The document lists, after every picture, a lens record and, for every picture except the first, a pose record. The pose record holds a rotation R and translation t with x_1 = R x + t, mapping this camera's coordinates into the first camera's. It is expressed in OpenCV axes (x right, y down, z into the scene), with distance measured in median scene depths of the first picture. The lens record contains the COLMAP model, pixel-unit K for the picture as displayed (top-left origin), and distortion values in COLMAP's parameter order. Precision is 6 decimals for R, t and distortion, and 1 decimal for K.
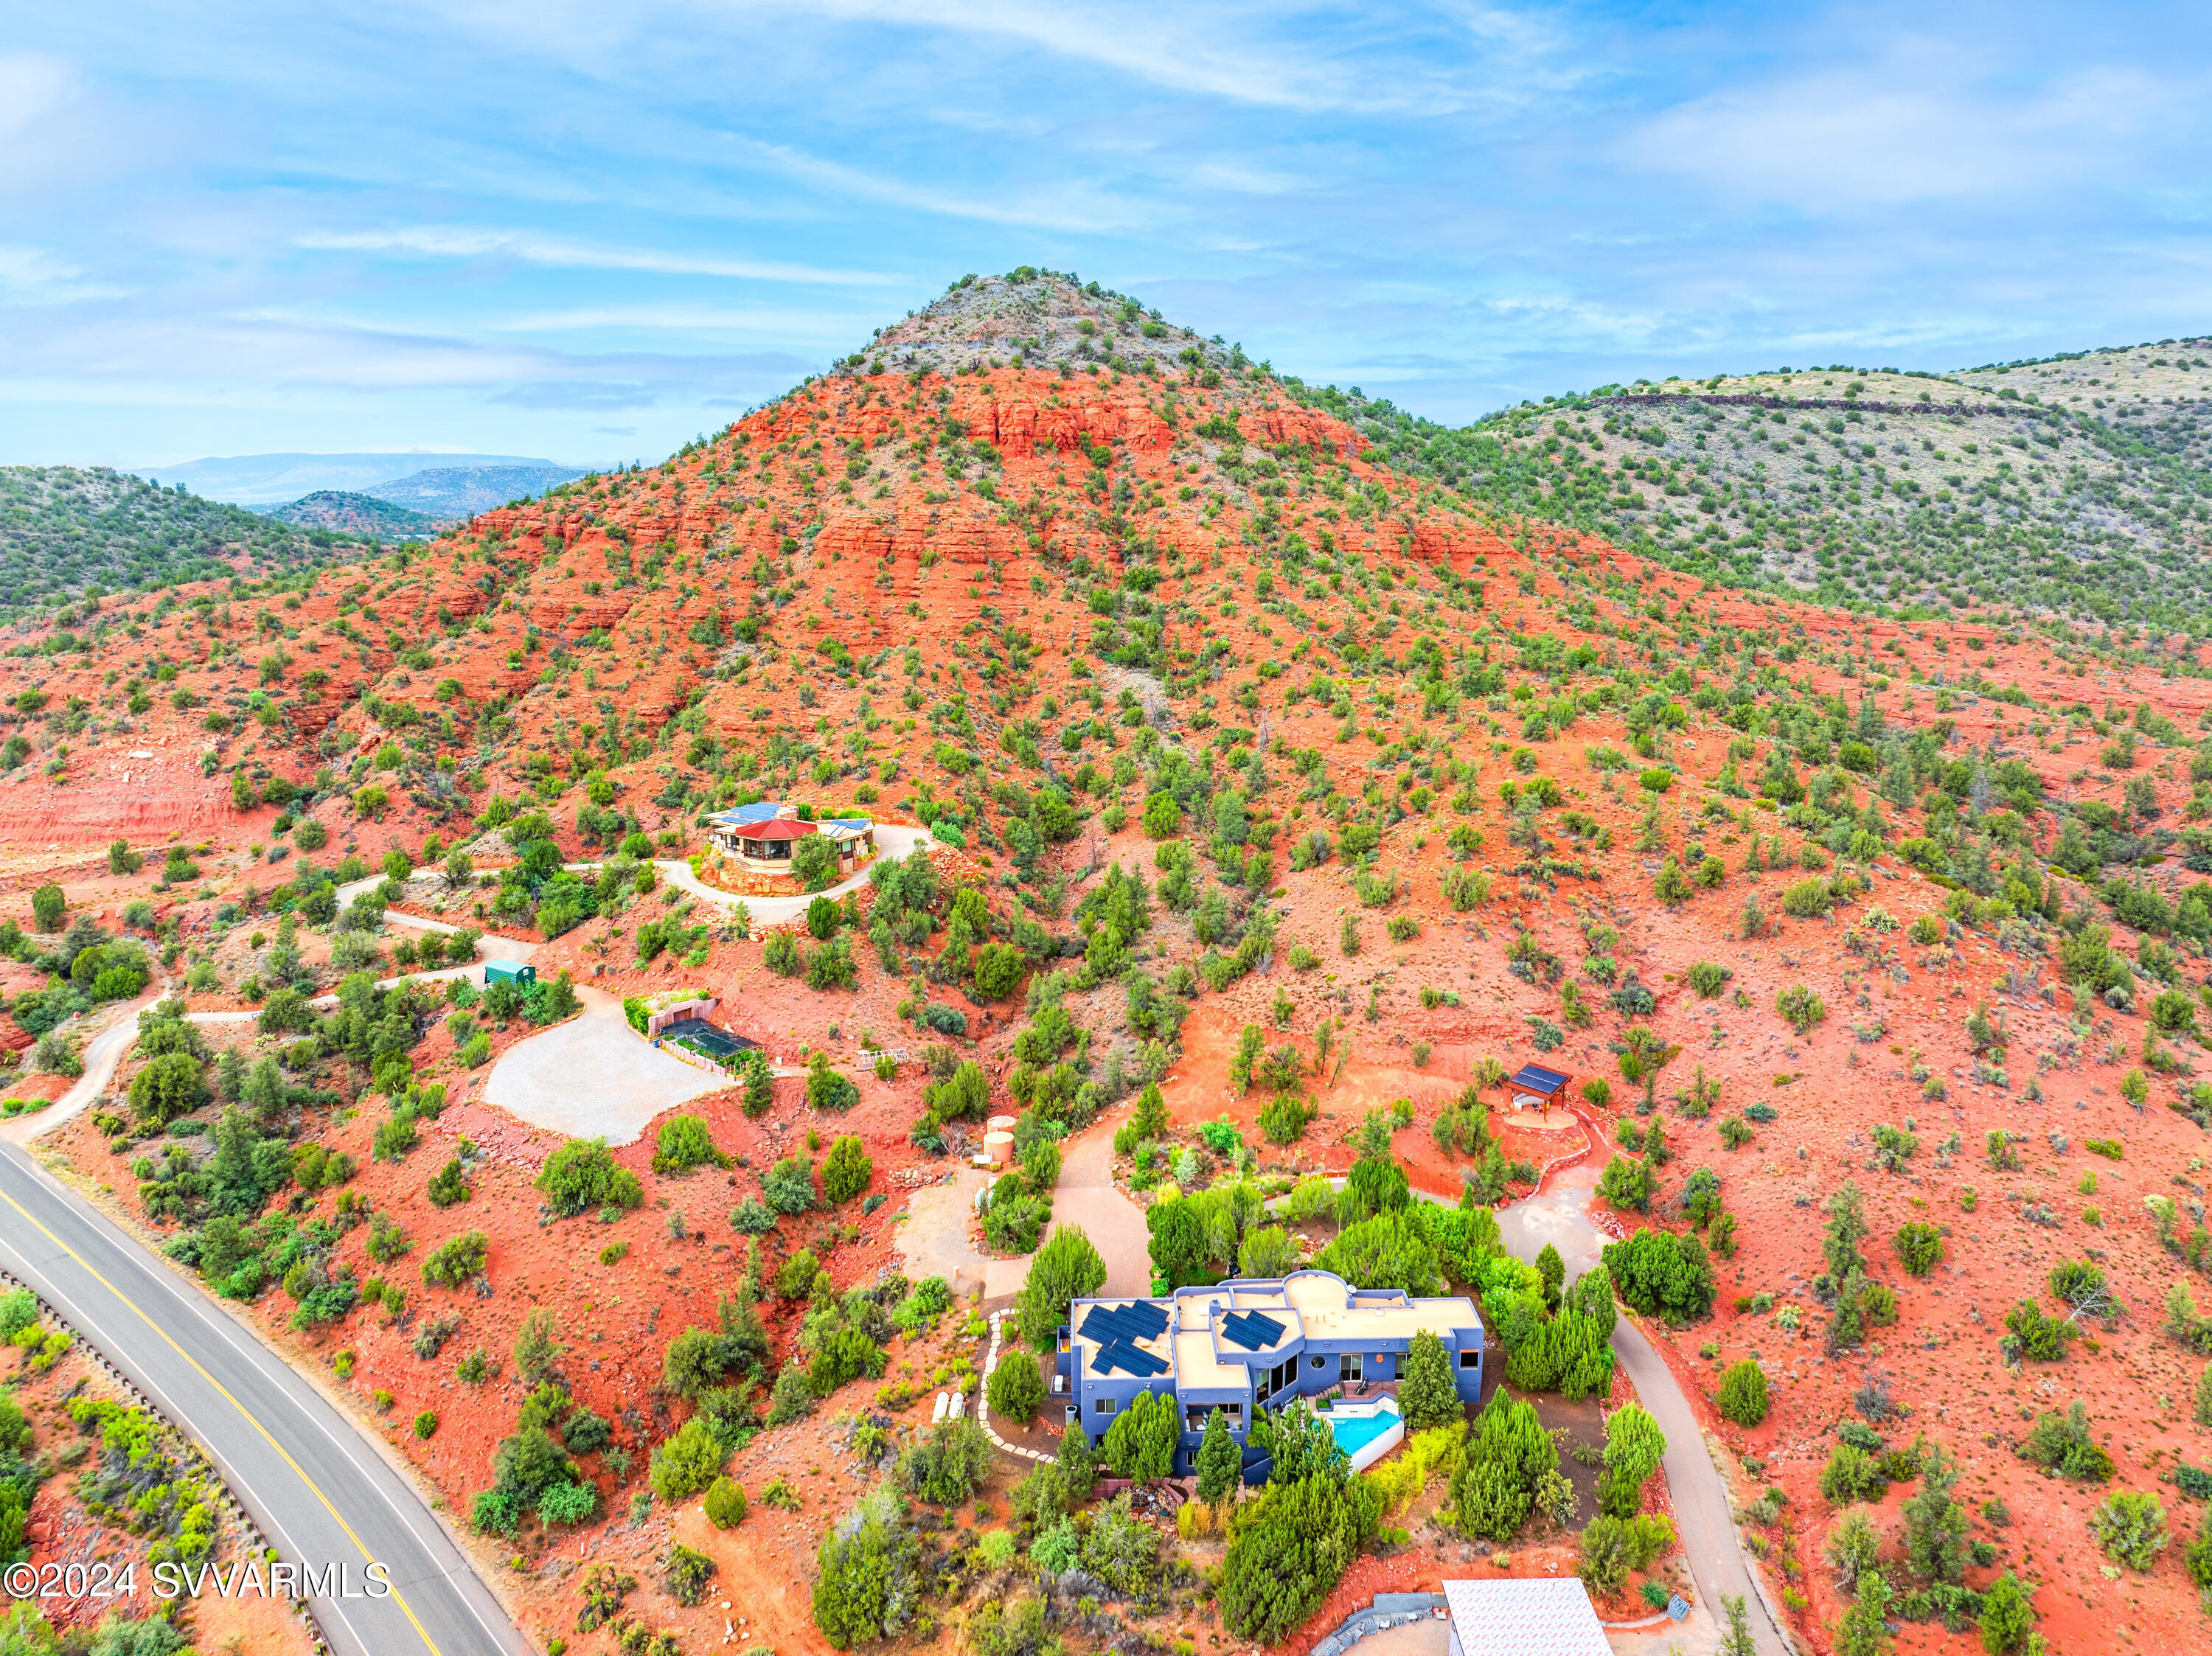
lens RADIAL K [[1548.7, 0, 1116.6], [0, 1548.7, 817.0], [0, 0, 1]] dist [-0.048133, 0.012105]
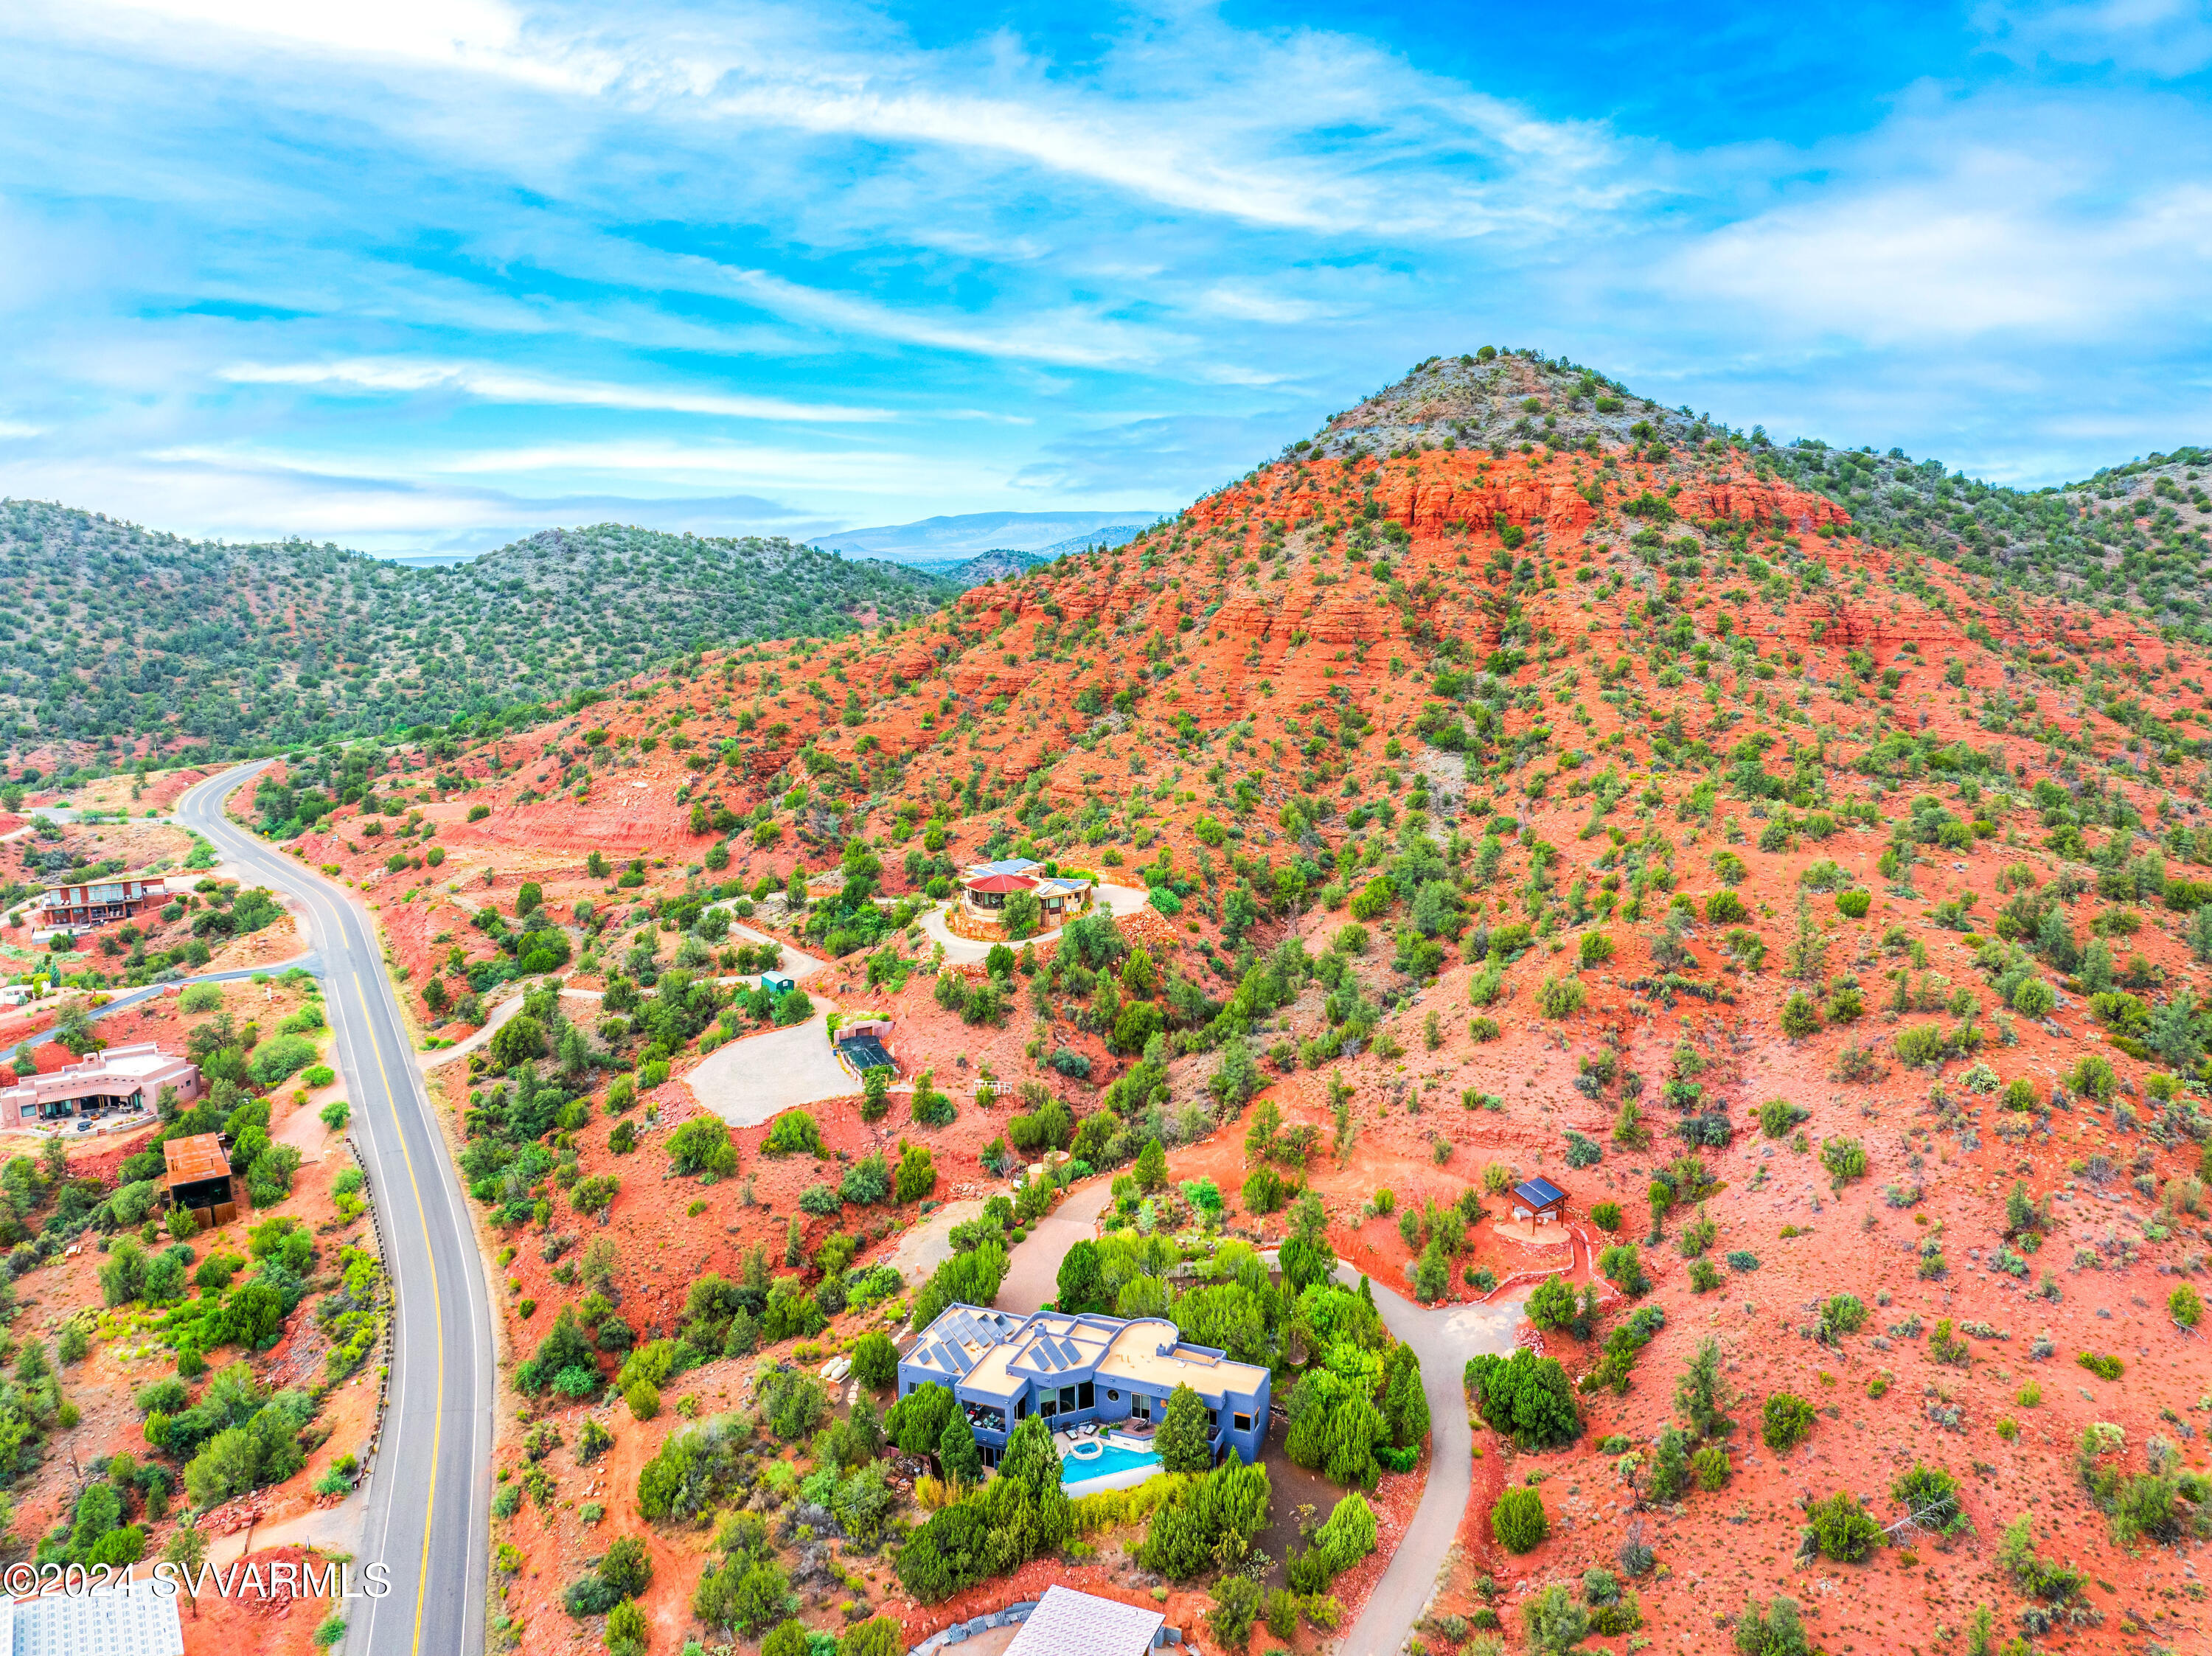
lens RADIAL K [[1546.5, 0, 1117.3], [0, 1546.5, 818.7], [0, 0, 1]] dist [-0.033251, -0.010709]
pose [[0.915577, 0.060813, -0.397518, 0.211395], [-0.073579, 0.997146, -0.016926, -0.018057], [0.395354, 0.044746, 0.917438, -0.019442]]
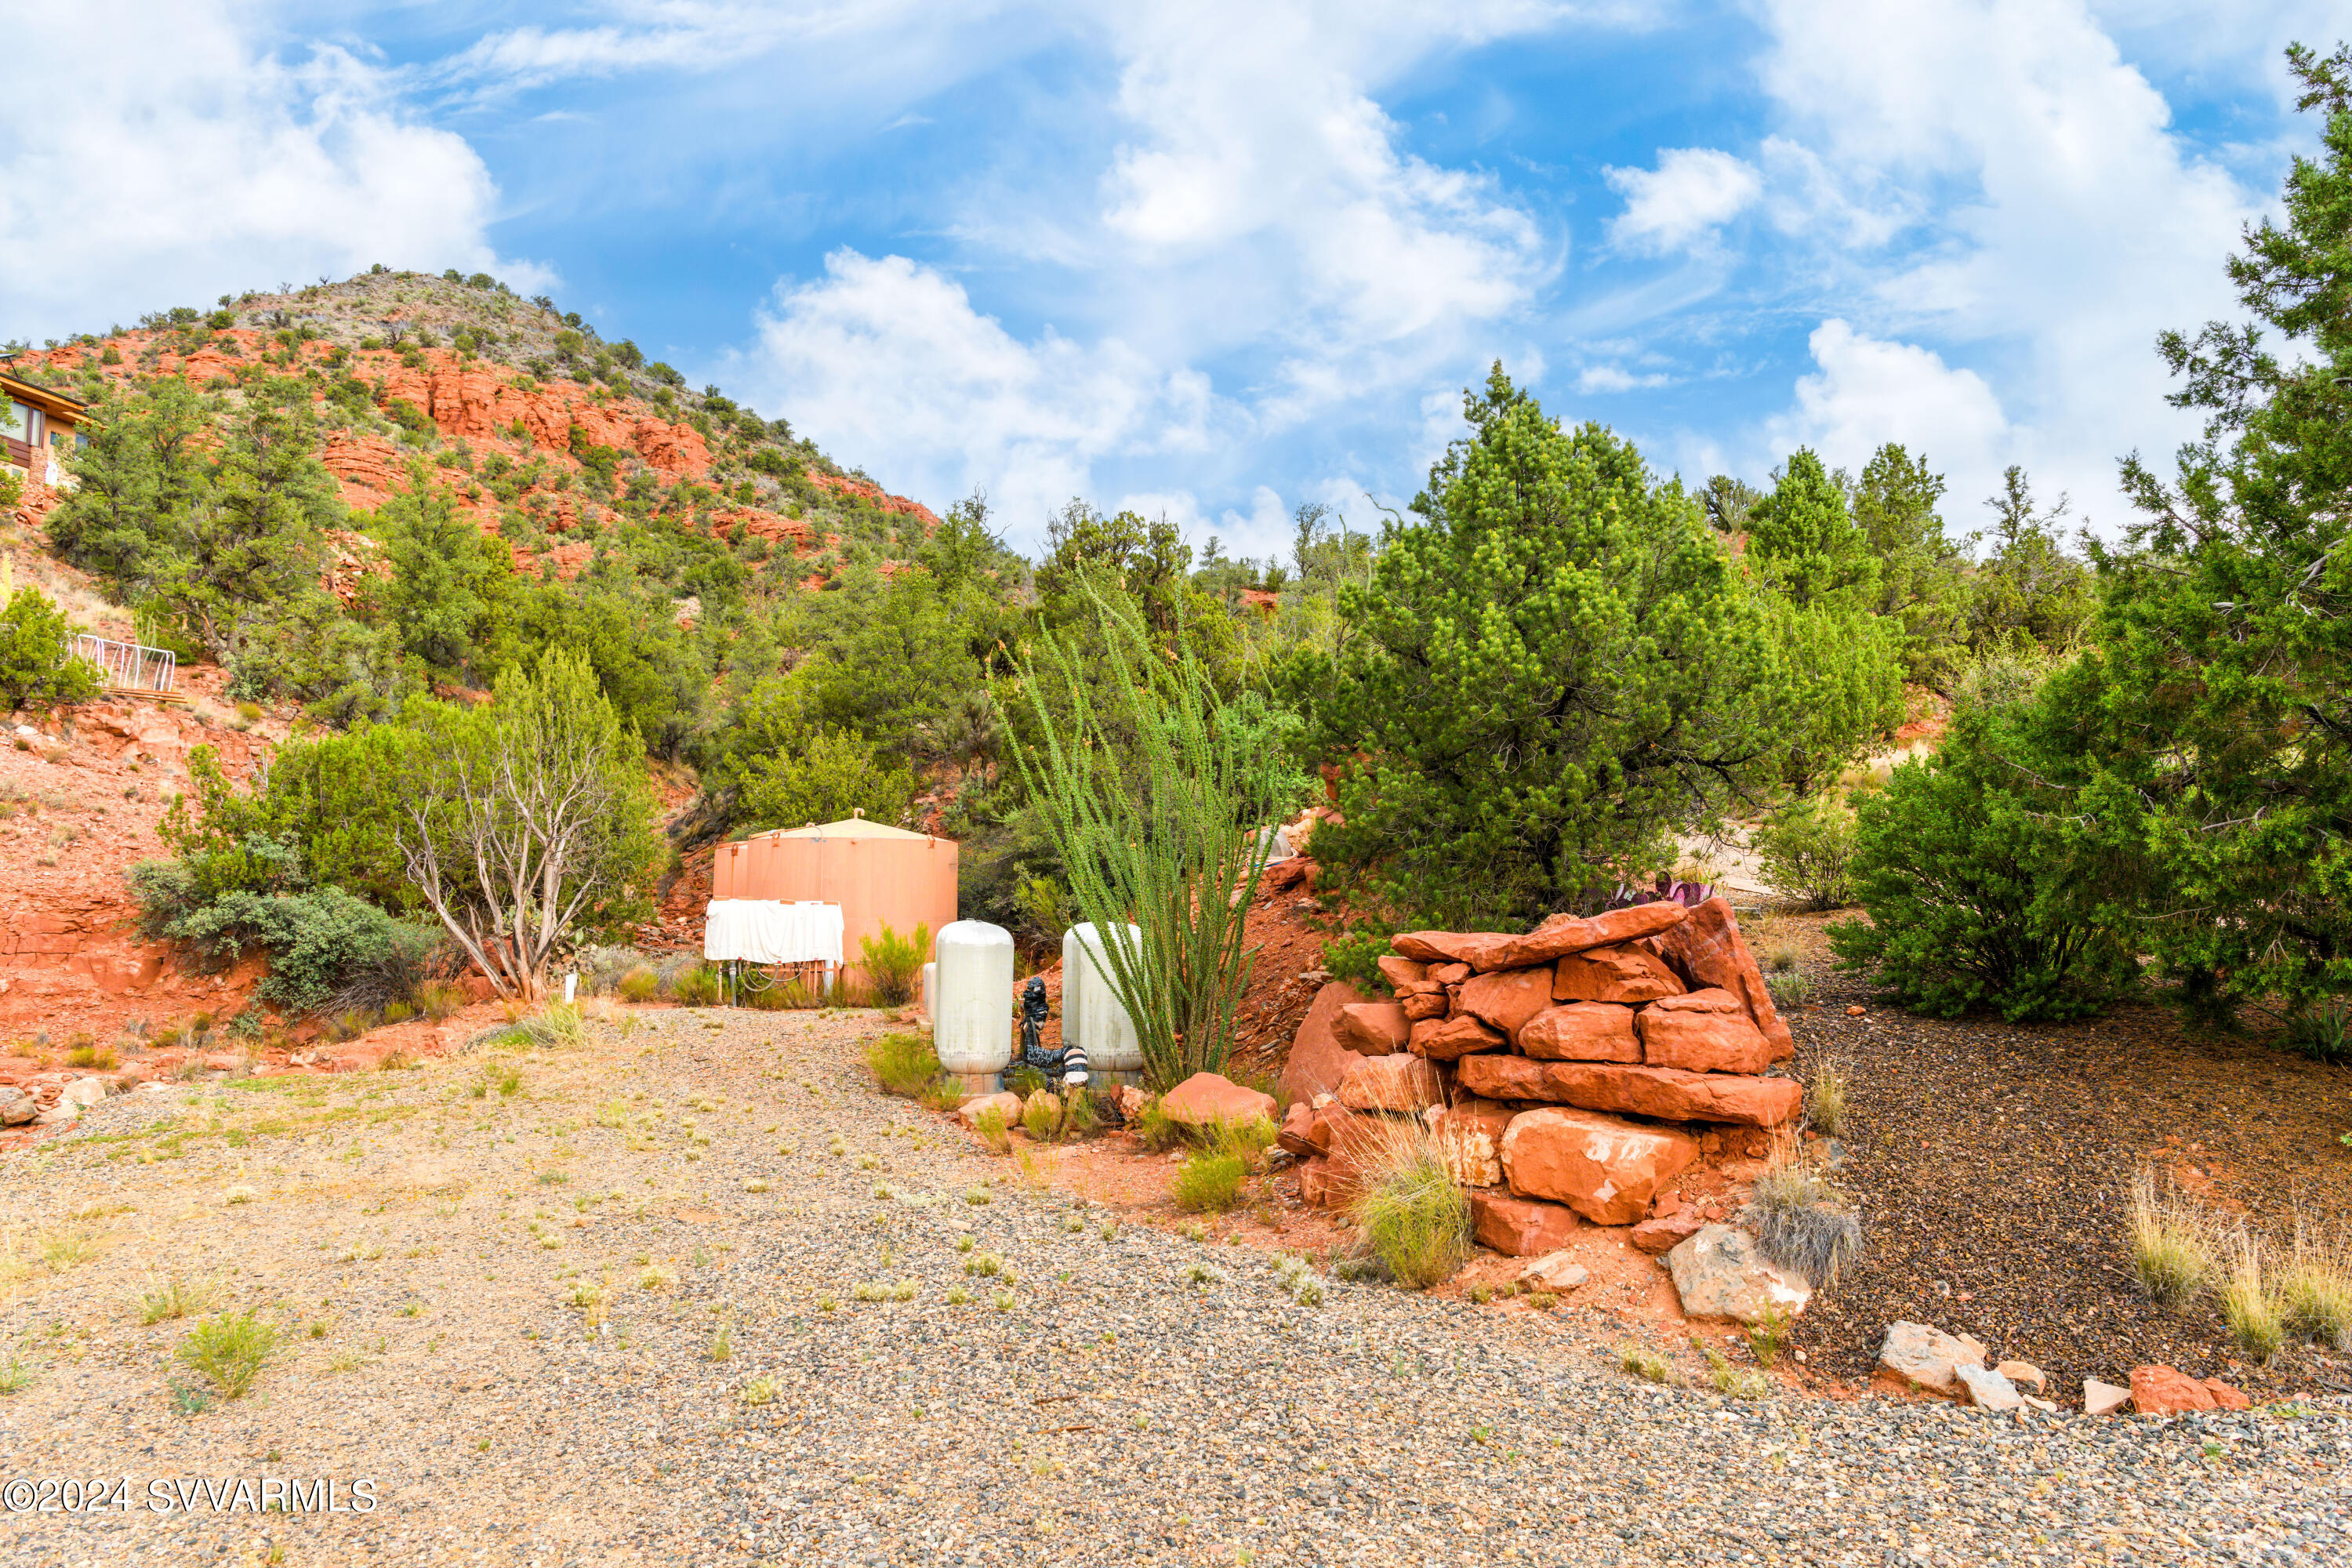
lens RADIAL K [[1586.4, 0, 1176.0], [0, 1586.4, 784.0], [0, 0, 1]] dist [0.007748, -0.000915]
pose [[0.920198, 0.044710, 0.388893, -0.053896], [0.064885, 0.962293, -0.264162, 0.124506], [-0.386039, 0.268314, 0.882599, 0.435962]]
